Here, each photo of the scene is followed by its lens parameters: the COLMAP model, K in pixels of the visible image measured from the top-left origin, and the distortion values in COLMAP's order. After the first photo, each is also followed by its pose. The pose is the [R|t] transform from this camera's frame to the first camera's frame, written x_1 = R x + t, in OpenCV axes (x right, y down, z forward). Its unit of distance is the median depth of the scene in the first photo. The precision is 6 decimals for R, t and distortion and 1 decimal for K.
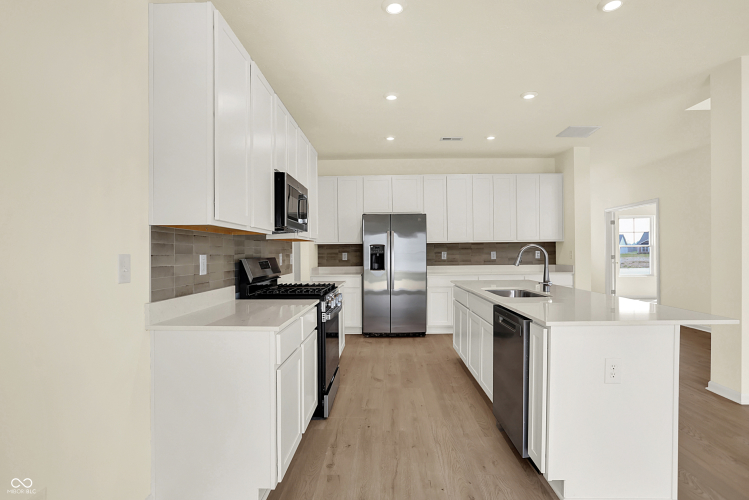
lens RADIAL K [[378.3, 0, 376.0], [0, 378.3, 255.5], [0, 0, 1]] dist [-0.072254, 0.036219]
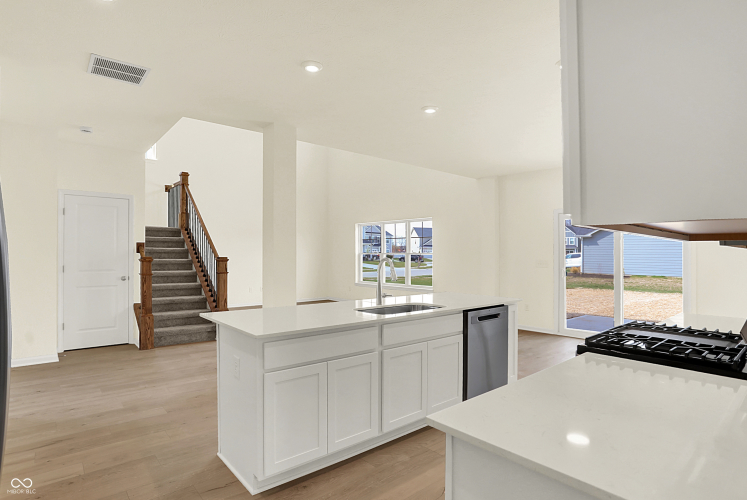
lens RADIAL K [[394.1, 0, 365.4], [0, 394.1, 253.4], [0, 0, 1]] dist [-0.068326, 0.000626]
pose [[-0.665046, 0.008261, 0.746757, -0.180605], [0.003776, 0.999963, -0.007699, -0.018403], [-0.746793, -0.002300, -0.665052, 0.984893]]
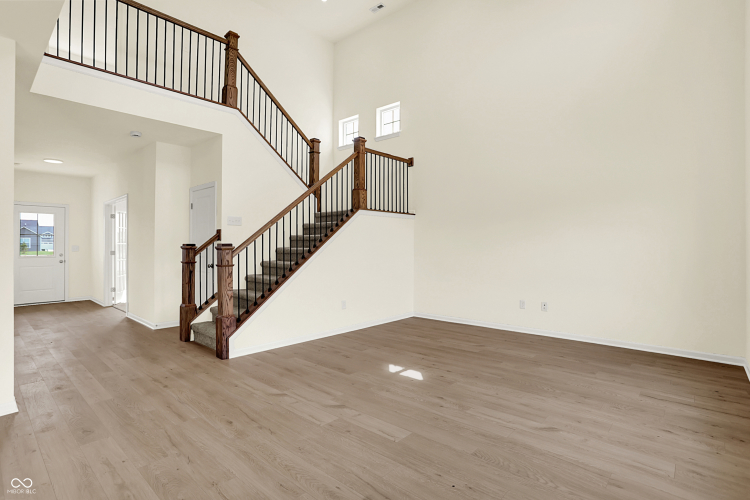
lens RADIAL K [[373.6, 0, 370.7], [0, 373.6, 249.8], [0, 0, 1]] dist [-0.067022, 0.035102]
pose [[0.648609, 0.005823, 0.761100, 0.542332], [-0.005383, 0.999981, -0.003064, -0.005058], [-0.761103, -0.002109, 0.648627, -0.171598]]
